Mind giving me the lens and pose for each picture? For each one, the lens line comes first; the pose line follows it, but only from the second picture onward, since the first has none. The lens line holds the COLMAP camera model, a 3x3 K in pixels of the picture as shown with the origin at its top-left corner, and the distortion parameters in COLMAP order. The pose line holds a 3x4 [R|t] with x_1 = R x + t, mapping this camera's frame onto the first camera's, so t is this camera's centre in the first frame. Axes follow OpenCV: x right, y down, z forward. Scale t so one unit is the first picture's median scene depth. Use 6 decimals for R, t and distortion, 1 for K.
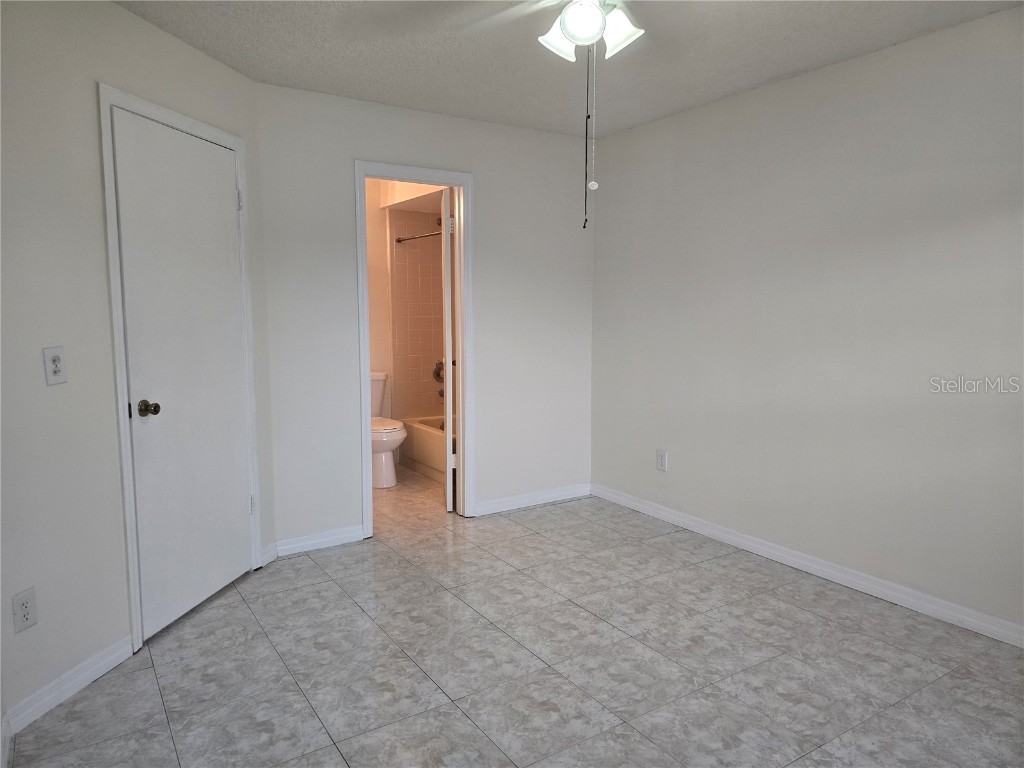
lens RADIAL K [[686.8, 0, 512.5], [0, 686.8, 381.4], [0, 0, 1]] dist [0.044052, -0.037470]
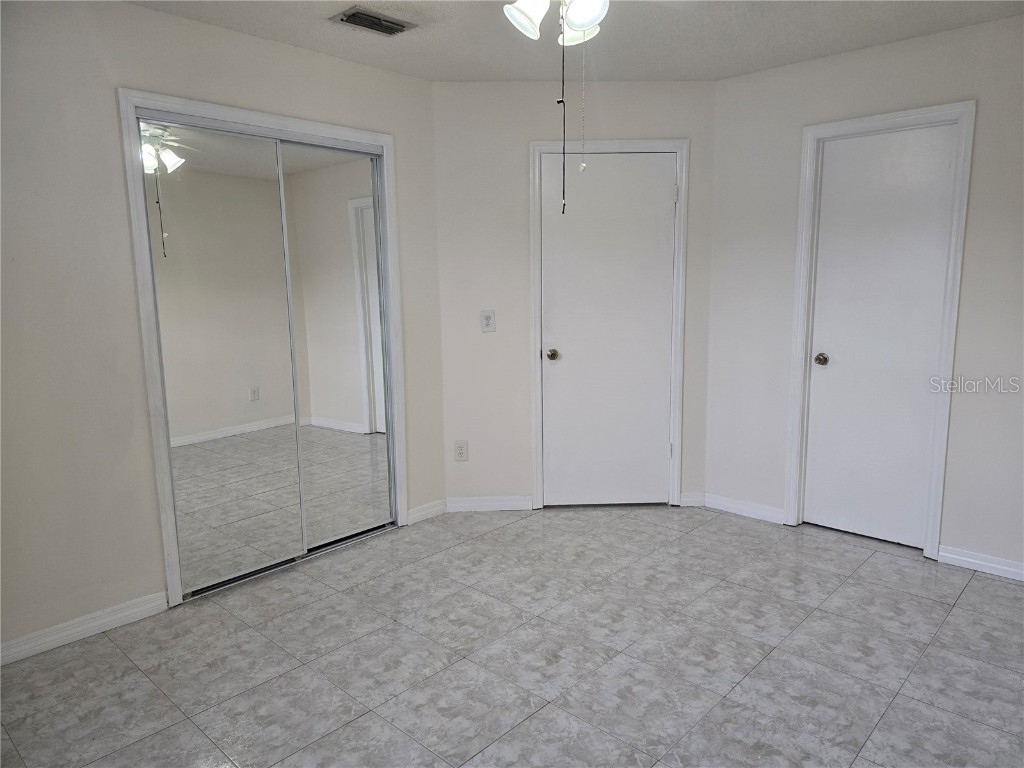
lens RADIAL K [[686.8, 0, 513.5], [0, 686.8, 372.7], [0, 0, 1]] dist [0.044052, -0.037470]
pose [[0.236964, 0.129736, -0.962817, 0.819469], [-0.099291, 0.989088, 0.108839, -0.069144], [0.966431, 0.069808, 0.247260, 0.513273]]
